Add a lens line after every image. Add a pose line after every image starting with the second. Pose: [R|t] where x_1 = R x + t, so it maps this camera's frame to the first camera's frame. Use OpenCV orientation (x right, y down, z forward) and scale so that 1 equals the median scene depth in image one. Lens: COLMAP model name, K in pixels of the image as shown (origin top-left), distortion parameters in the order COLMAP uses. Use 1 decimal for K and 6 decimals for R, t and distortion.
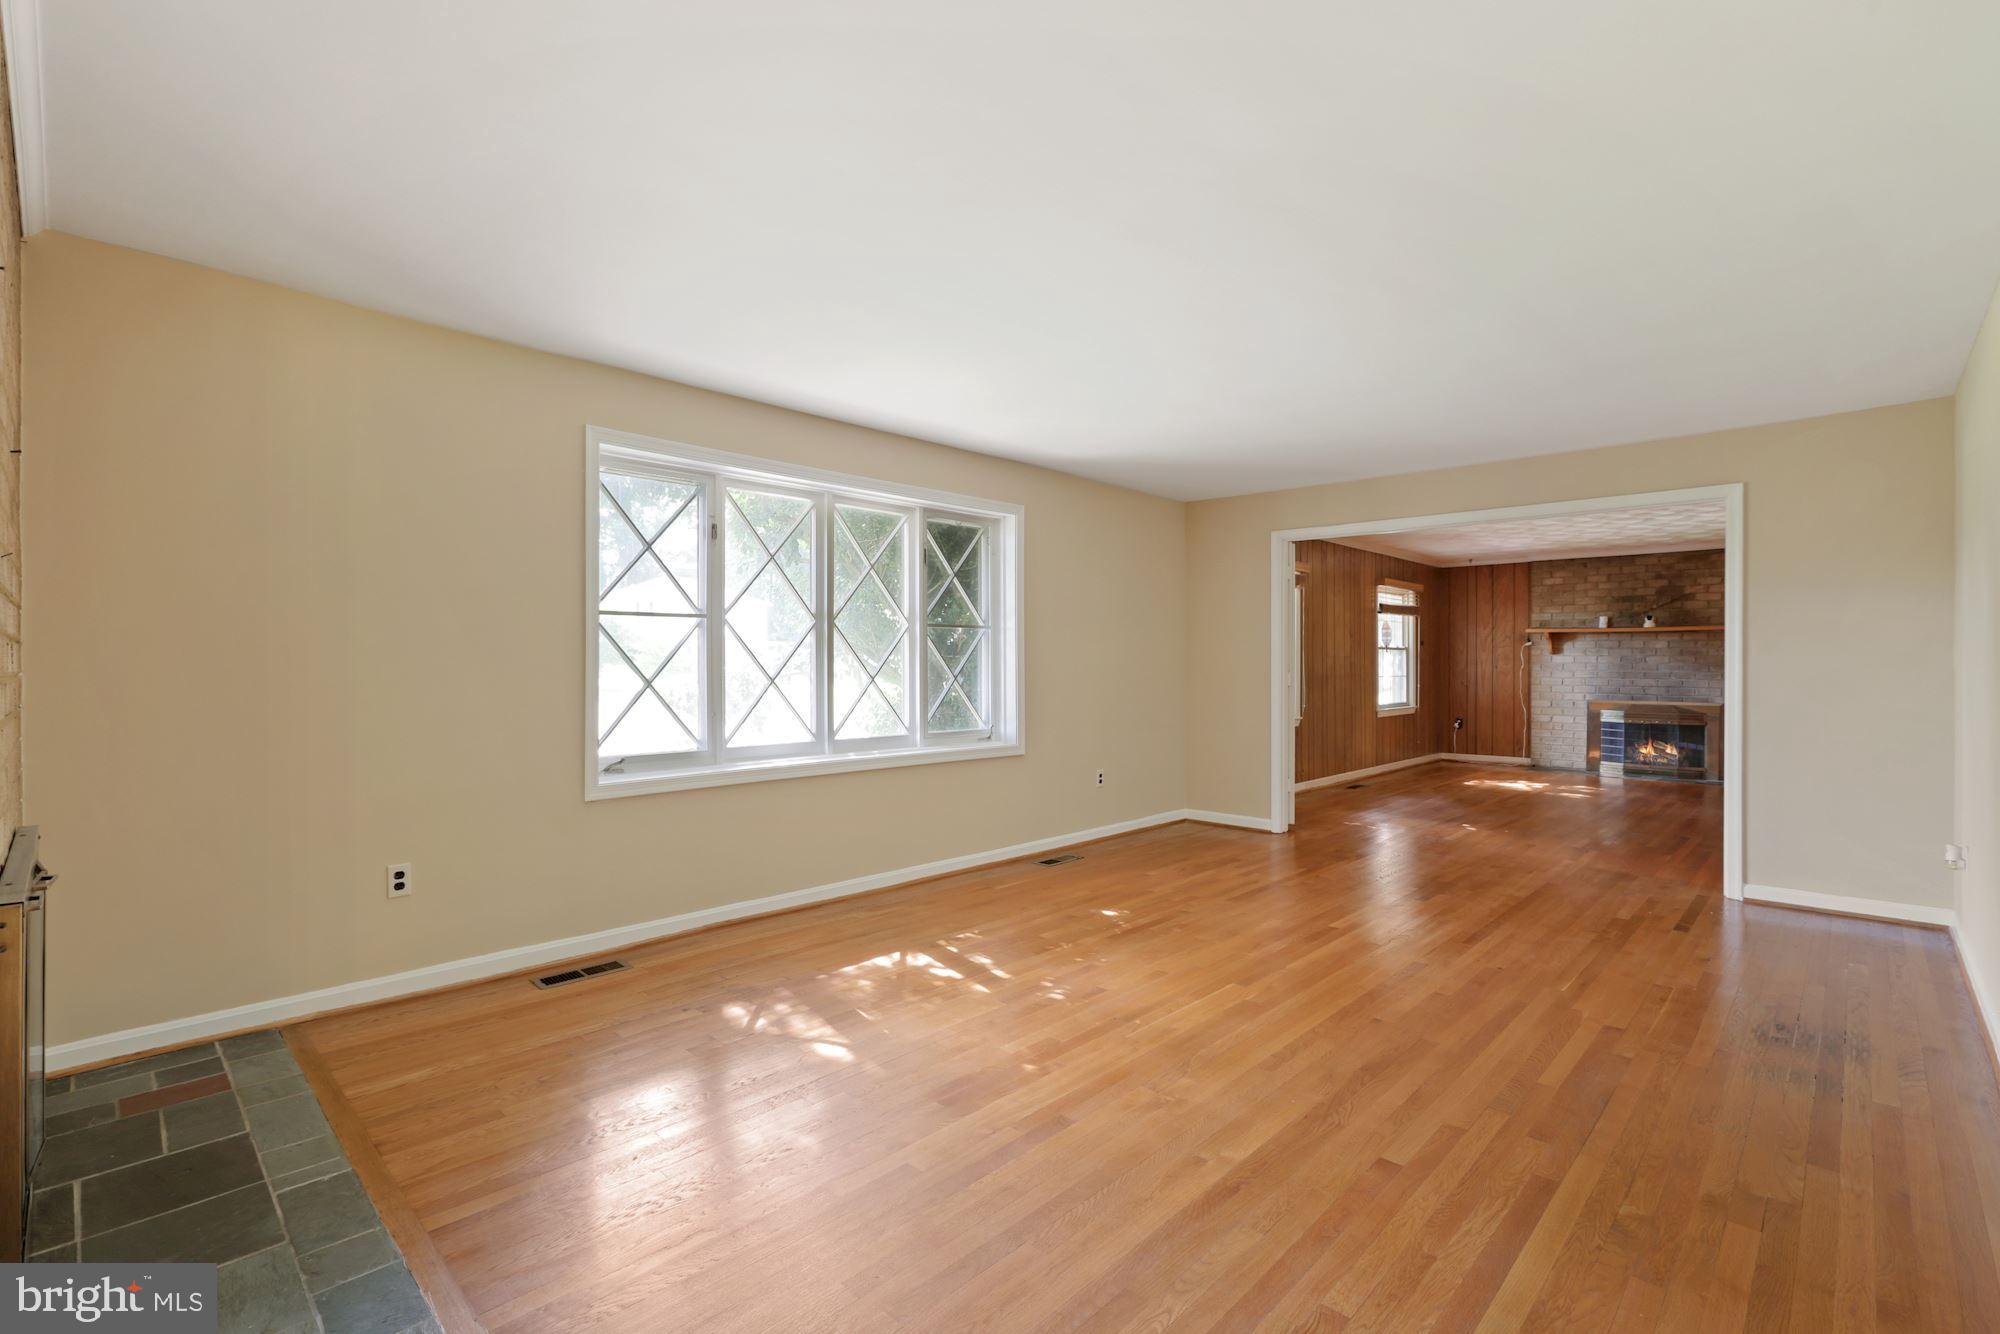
lens RADIAL K [[905.7, 0, 999.4], [0, 905.7, 664.0], [0, 0, 1]] dist [0.003988, 0.001076]
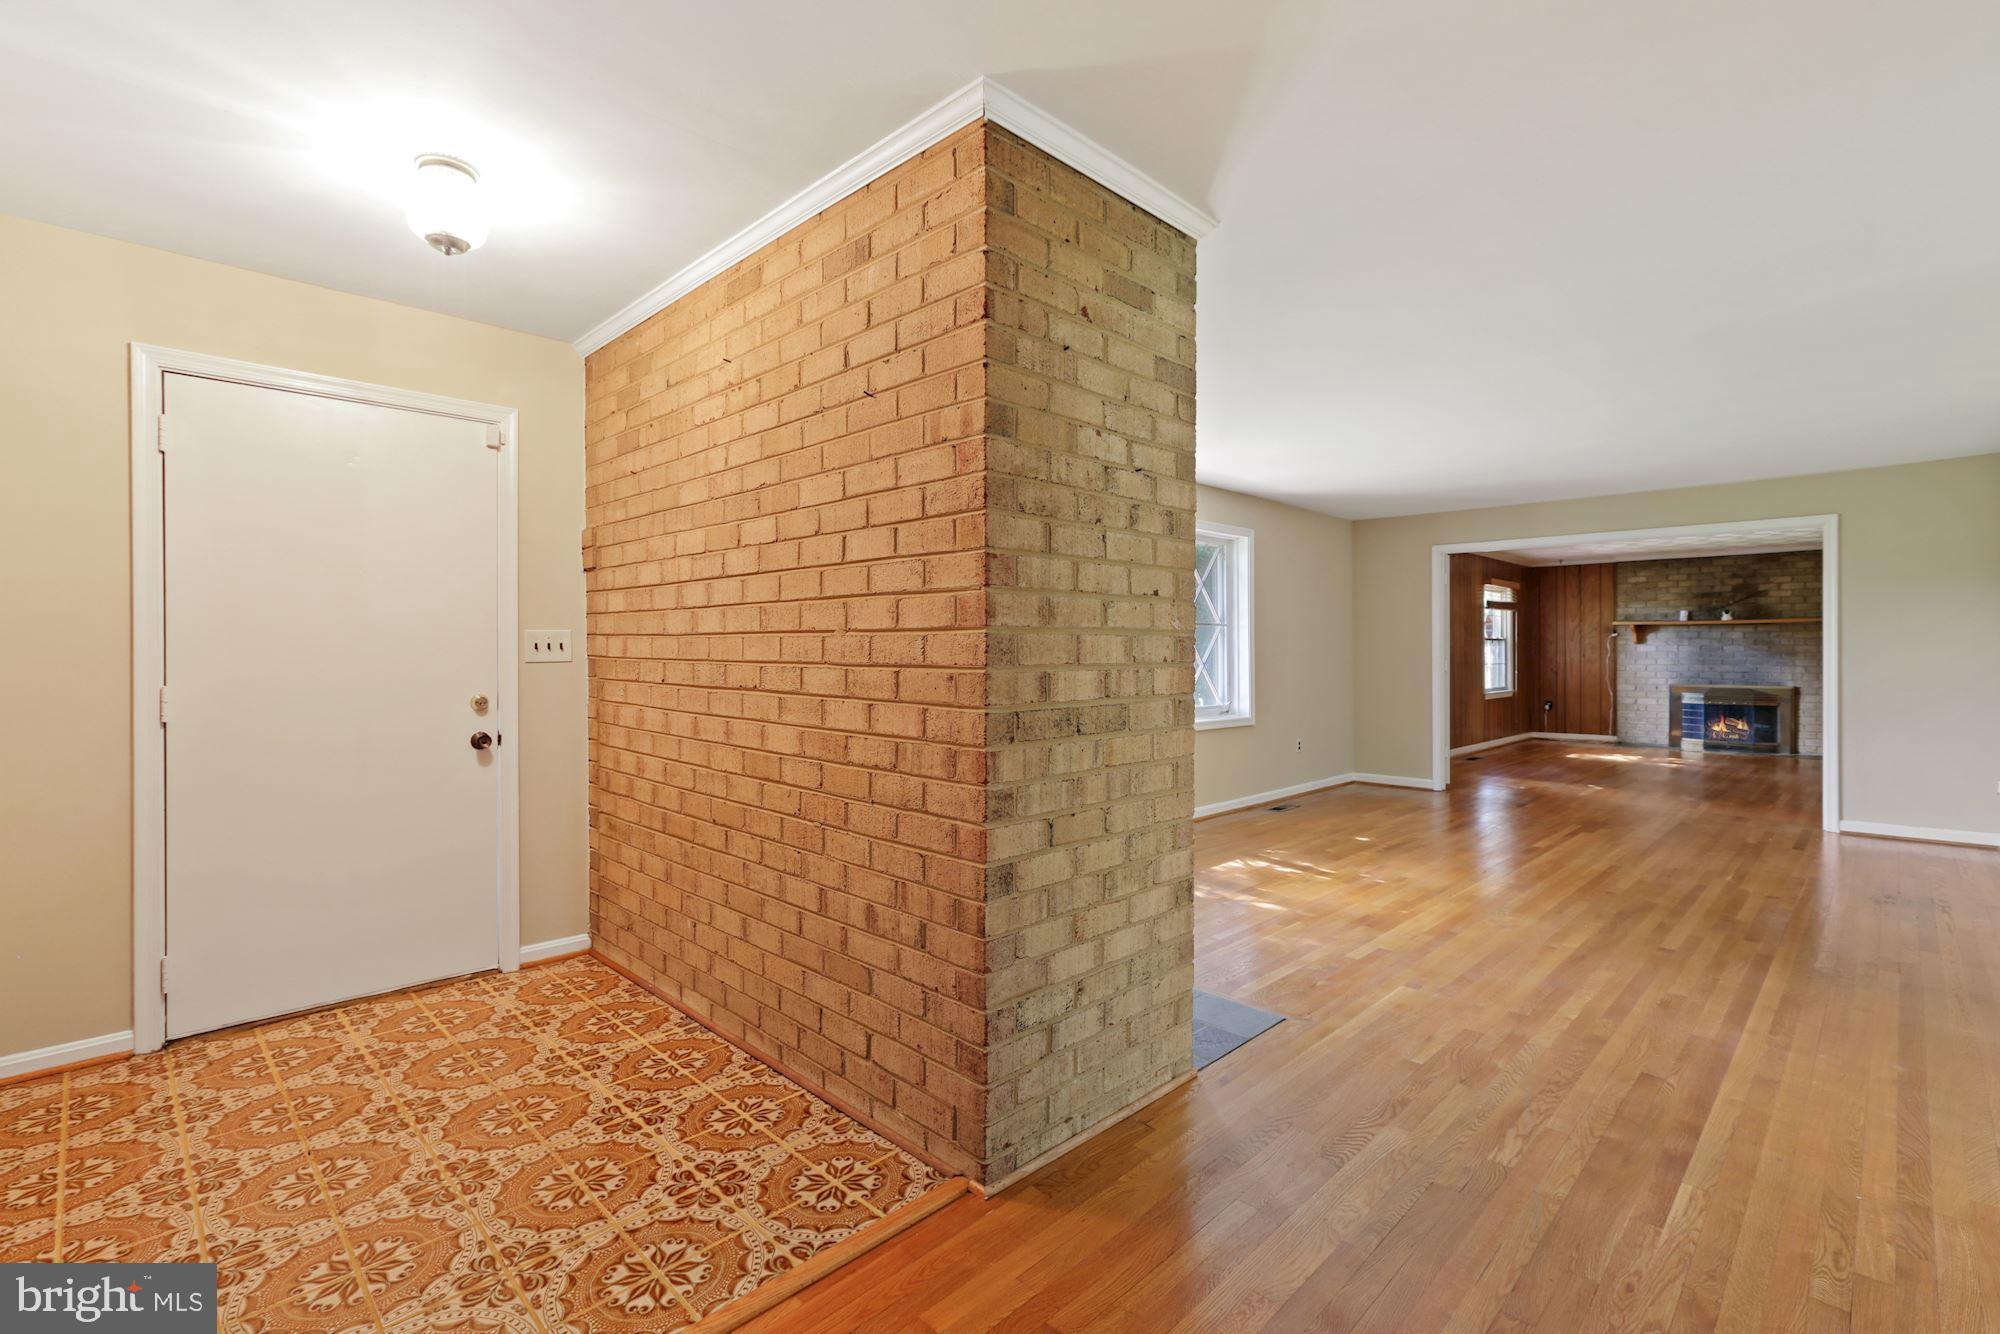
lens RADIAL K [[905.7, 0, 1002.9], [0, 905.7, 651.9], [0, 0, 1]] dist [0.003988, 0.001076]
pose [[0.999809, -0.003256, -0.019248, -0.176077], [0.003204, 0.999991, -0.002731, -0.000370], [0.019256, 0.002669, 0.999811, -0.163279]]
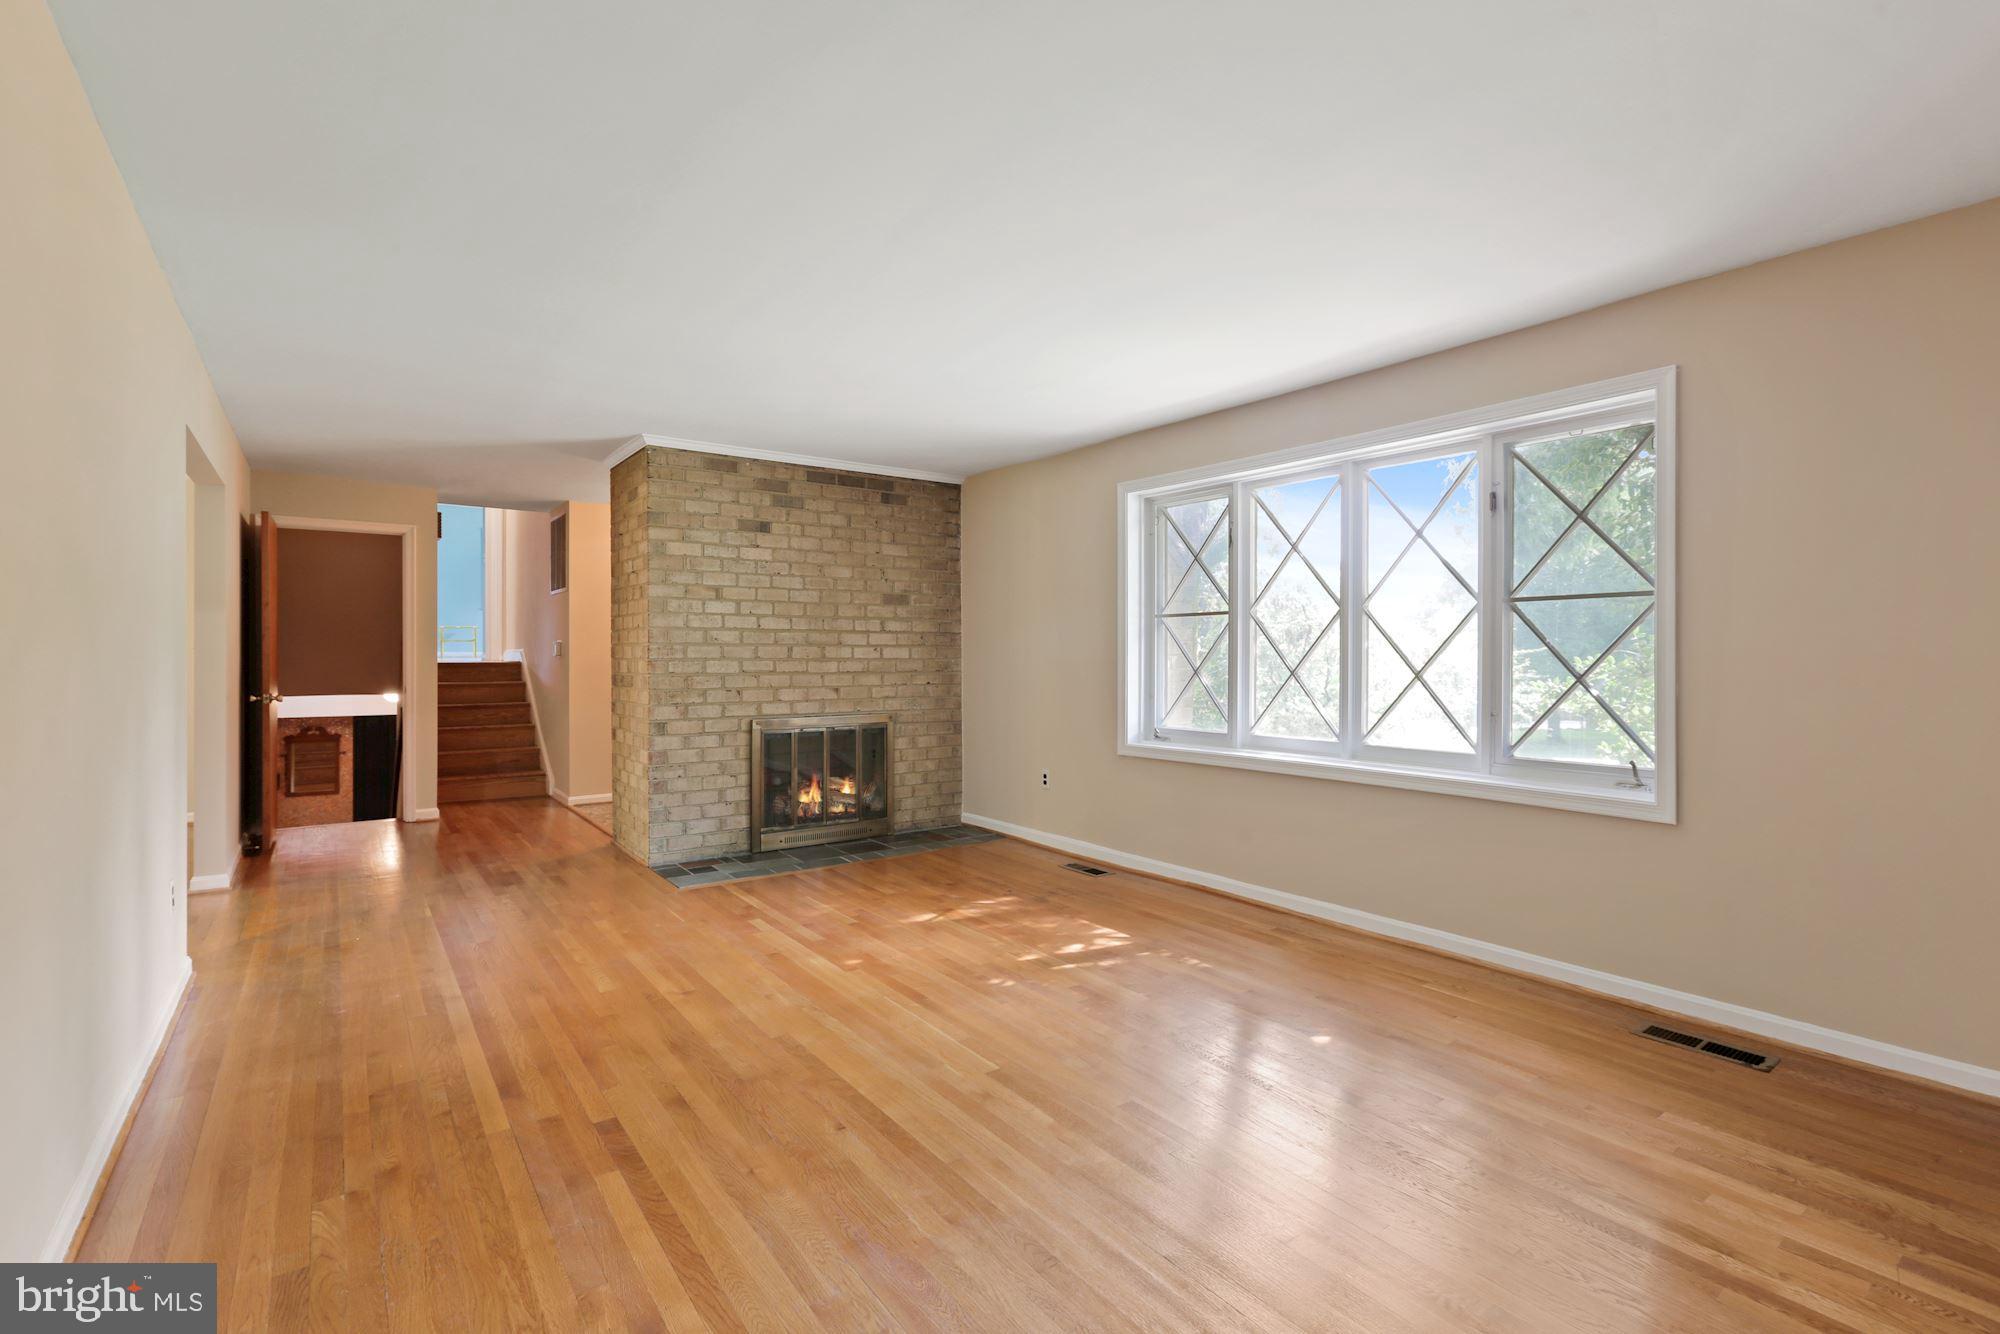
lens RADIAL K [[905.7, 0, 989.9], [0, 905.7, 656.0], [0, 0, 1]] dist [0.003988, 0.001076]
pose [[-0.174202, 0.002980, -0.984705, 0.660470], [-0.000810, 0.999995, 0.003169, -0.002206], [0.984710, 0.001349, -0.174198, 0.726082]]
